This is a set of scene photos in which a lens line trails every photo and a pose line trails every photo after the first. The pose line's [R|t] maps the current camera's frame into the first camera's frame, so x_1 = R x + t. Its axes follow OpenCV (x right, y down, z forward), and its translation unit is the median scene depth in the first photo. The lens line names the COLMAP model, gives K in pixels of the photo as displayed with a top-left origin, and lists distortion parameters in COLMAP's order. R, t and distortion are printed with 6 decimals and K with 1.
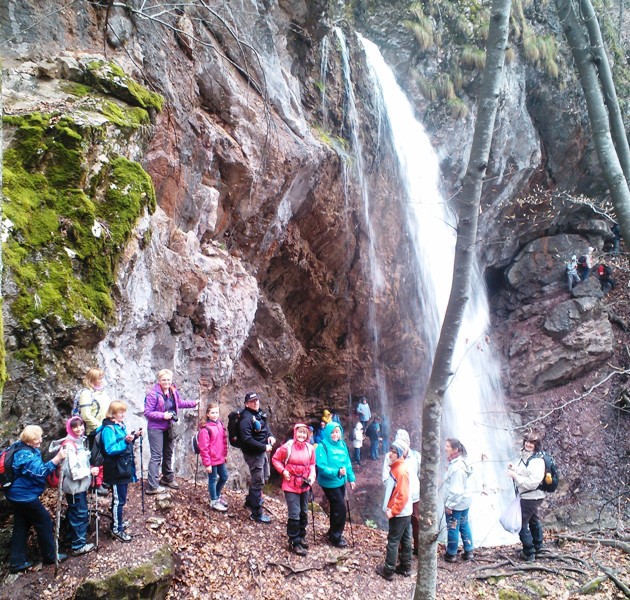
lens RADIAL K [[760.3, 0, 281.3], [0, 760.3, 314.1], [0, 0, 1]] dist [0.068644, 0.000000]
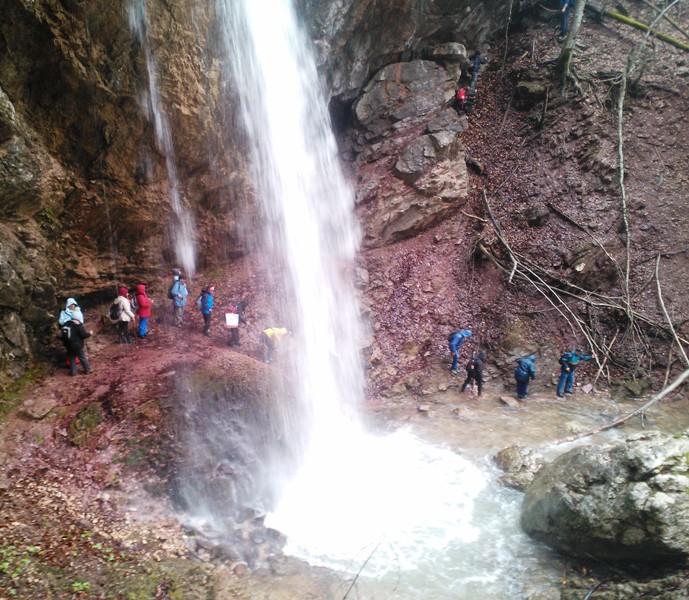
lens RADIAL K [[641.7, 0, 296.3], [0, 641.7, 297.9], [0, 0, 1]] dist [0.061078, 0.000000]
pose [[0.976954, -0.028237, 0.211576, 0.079373], [-0.003401, 0.989027, 0.147698, 0.054708], [-0.213425, -0.145014, 0.966137, 0.311890]]
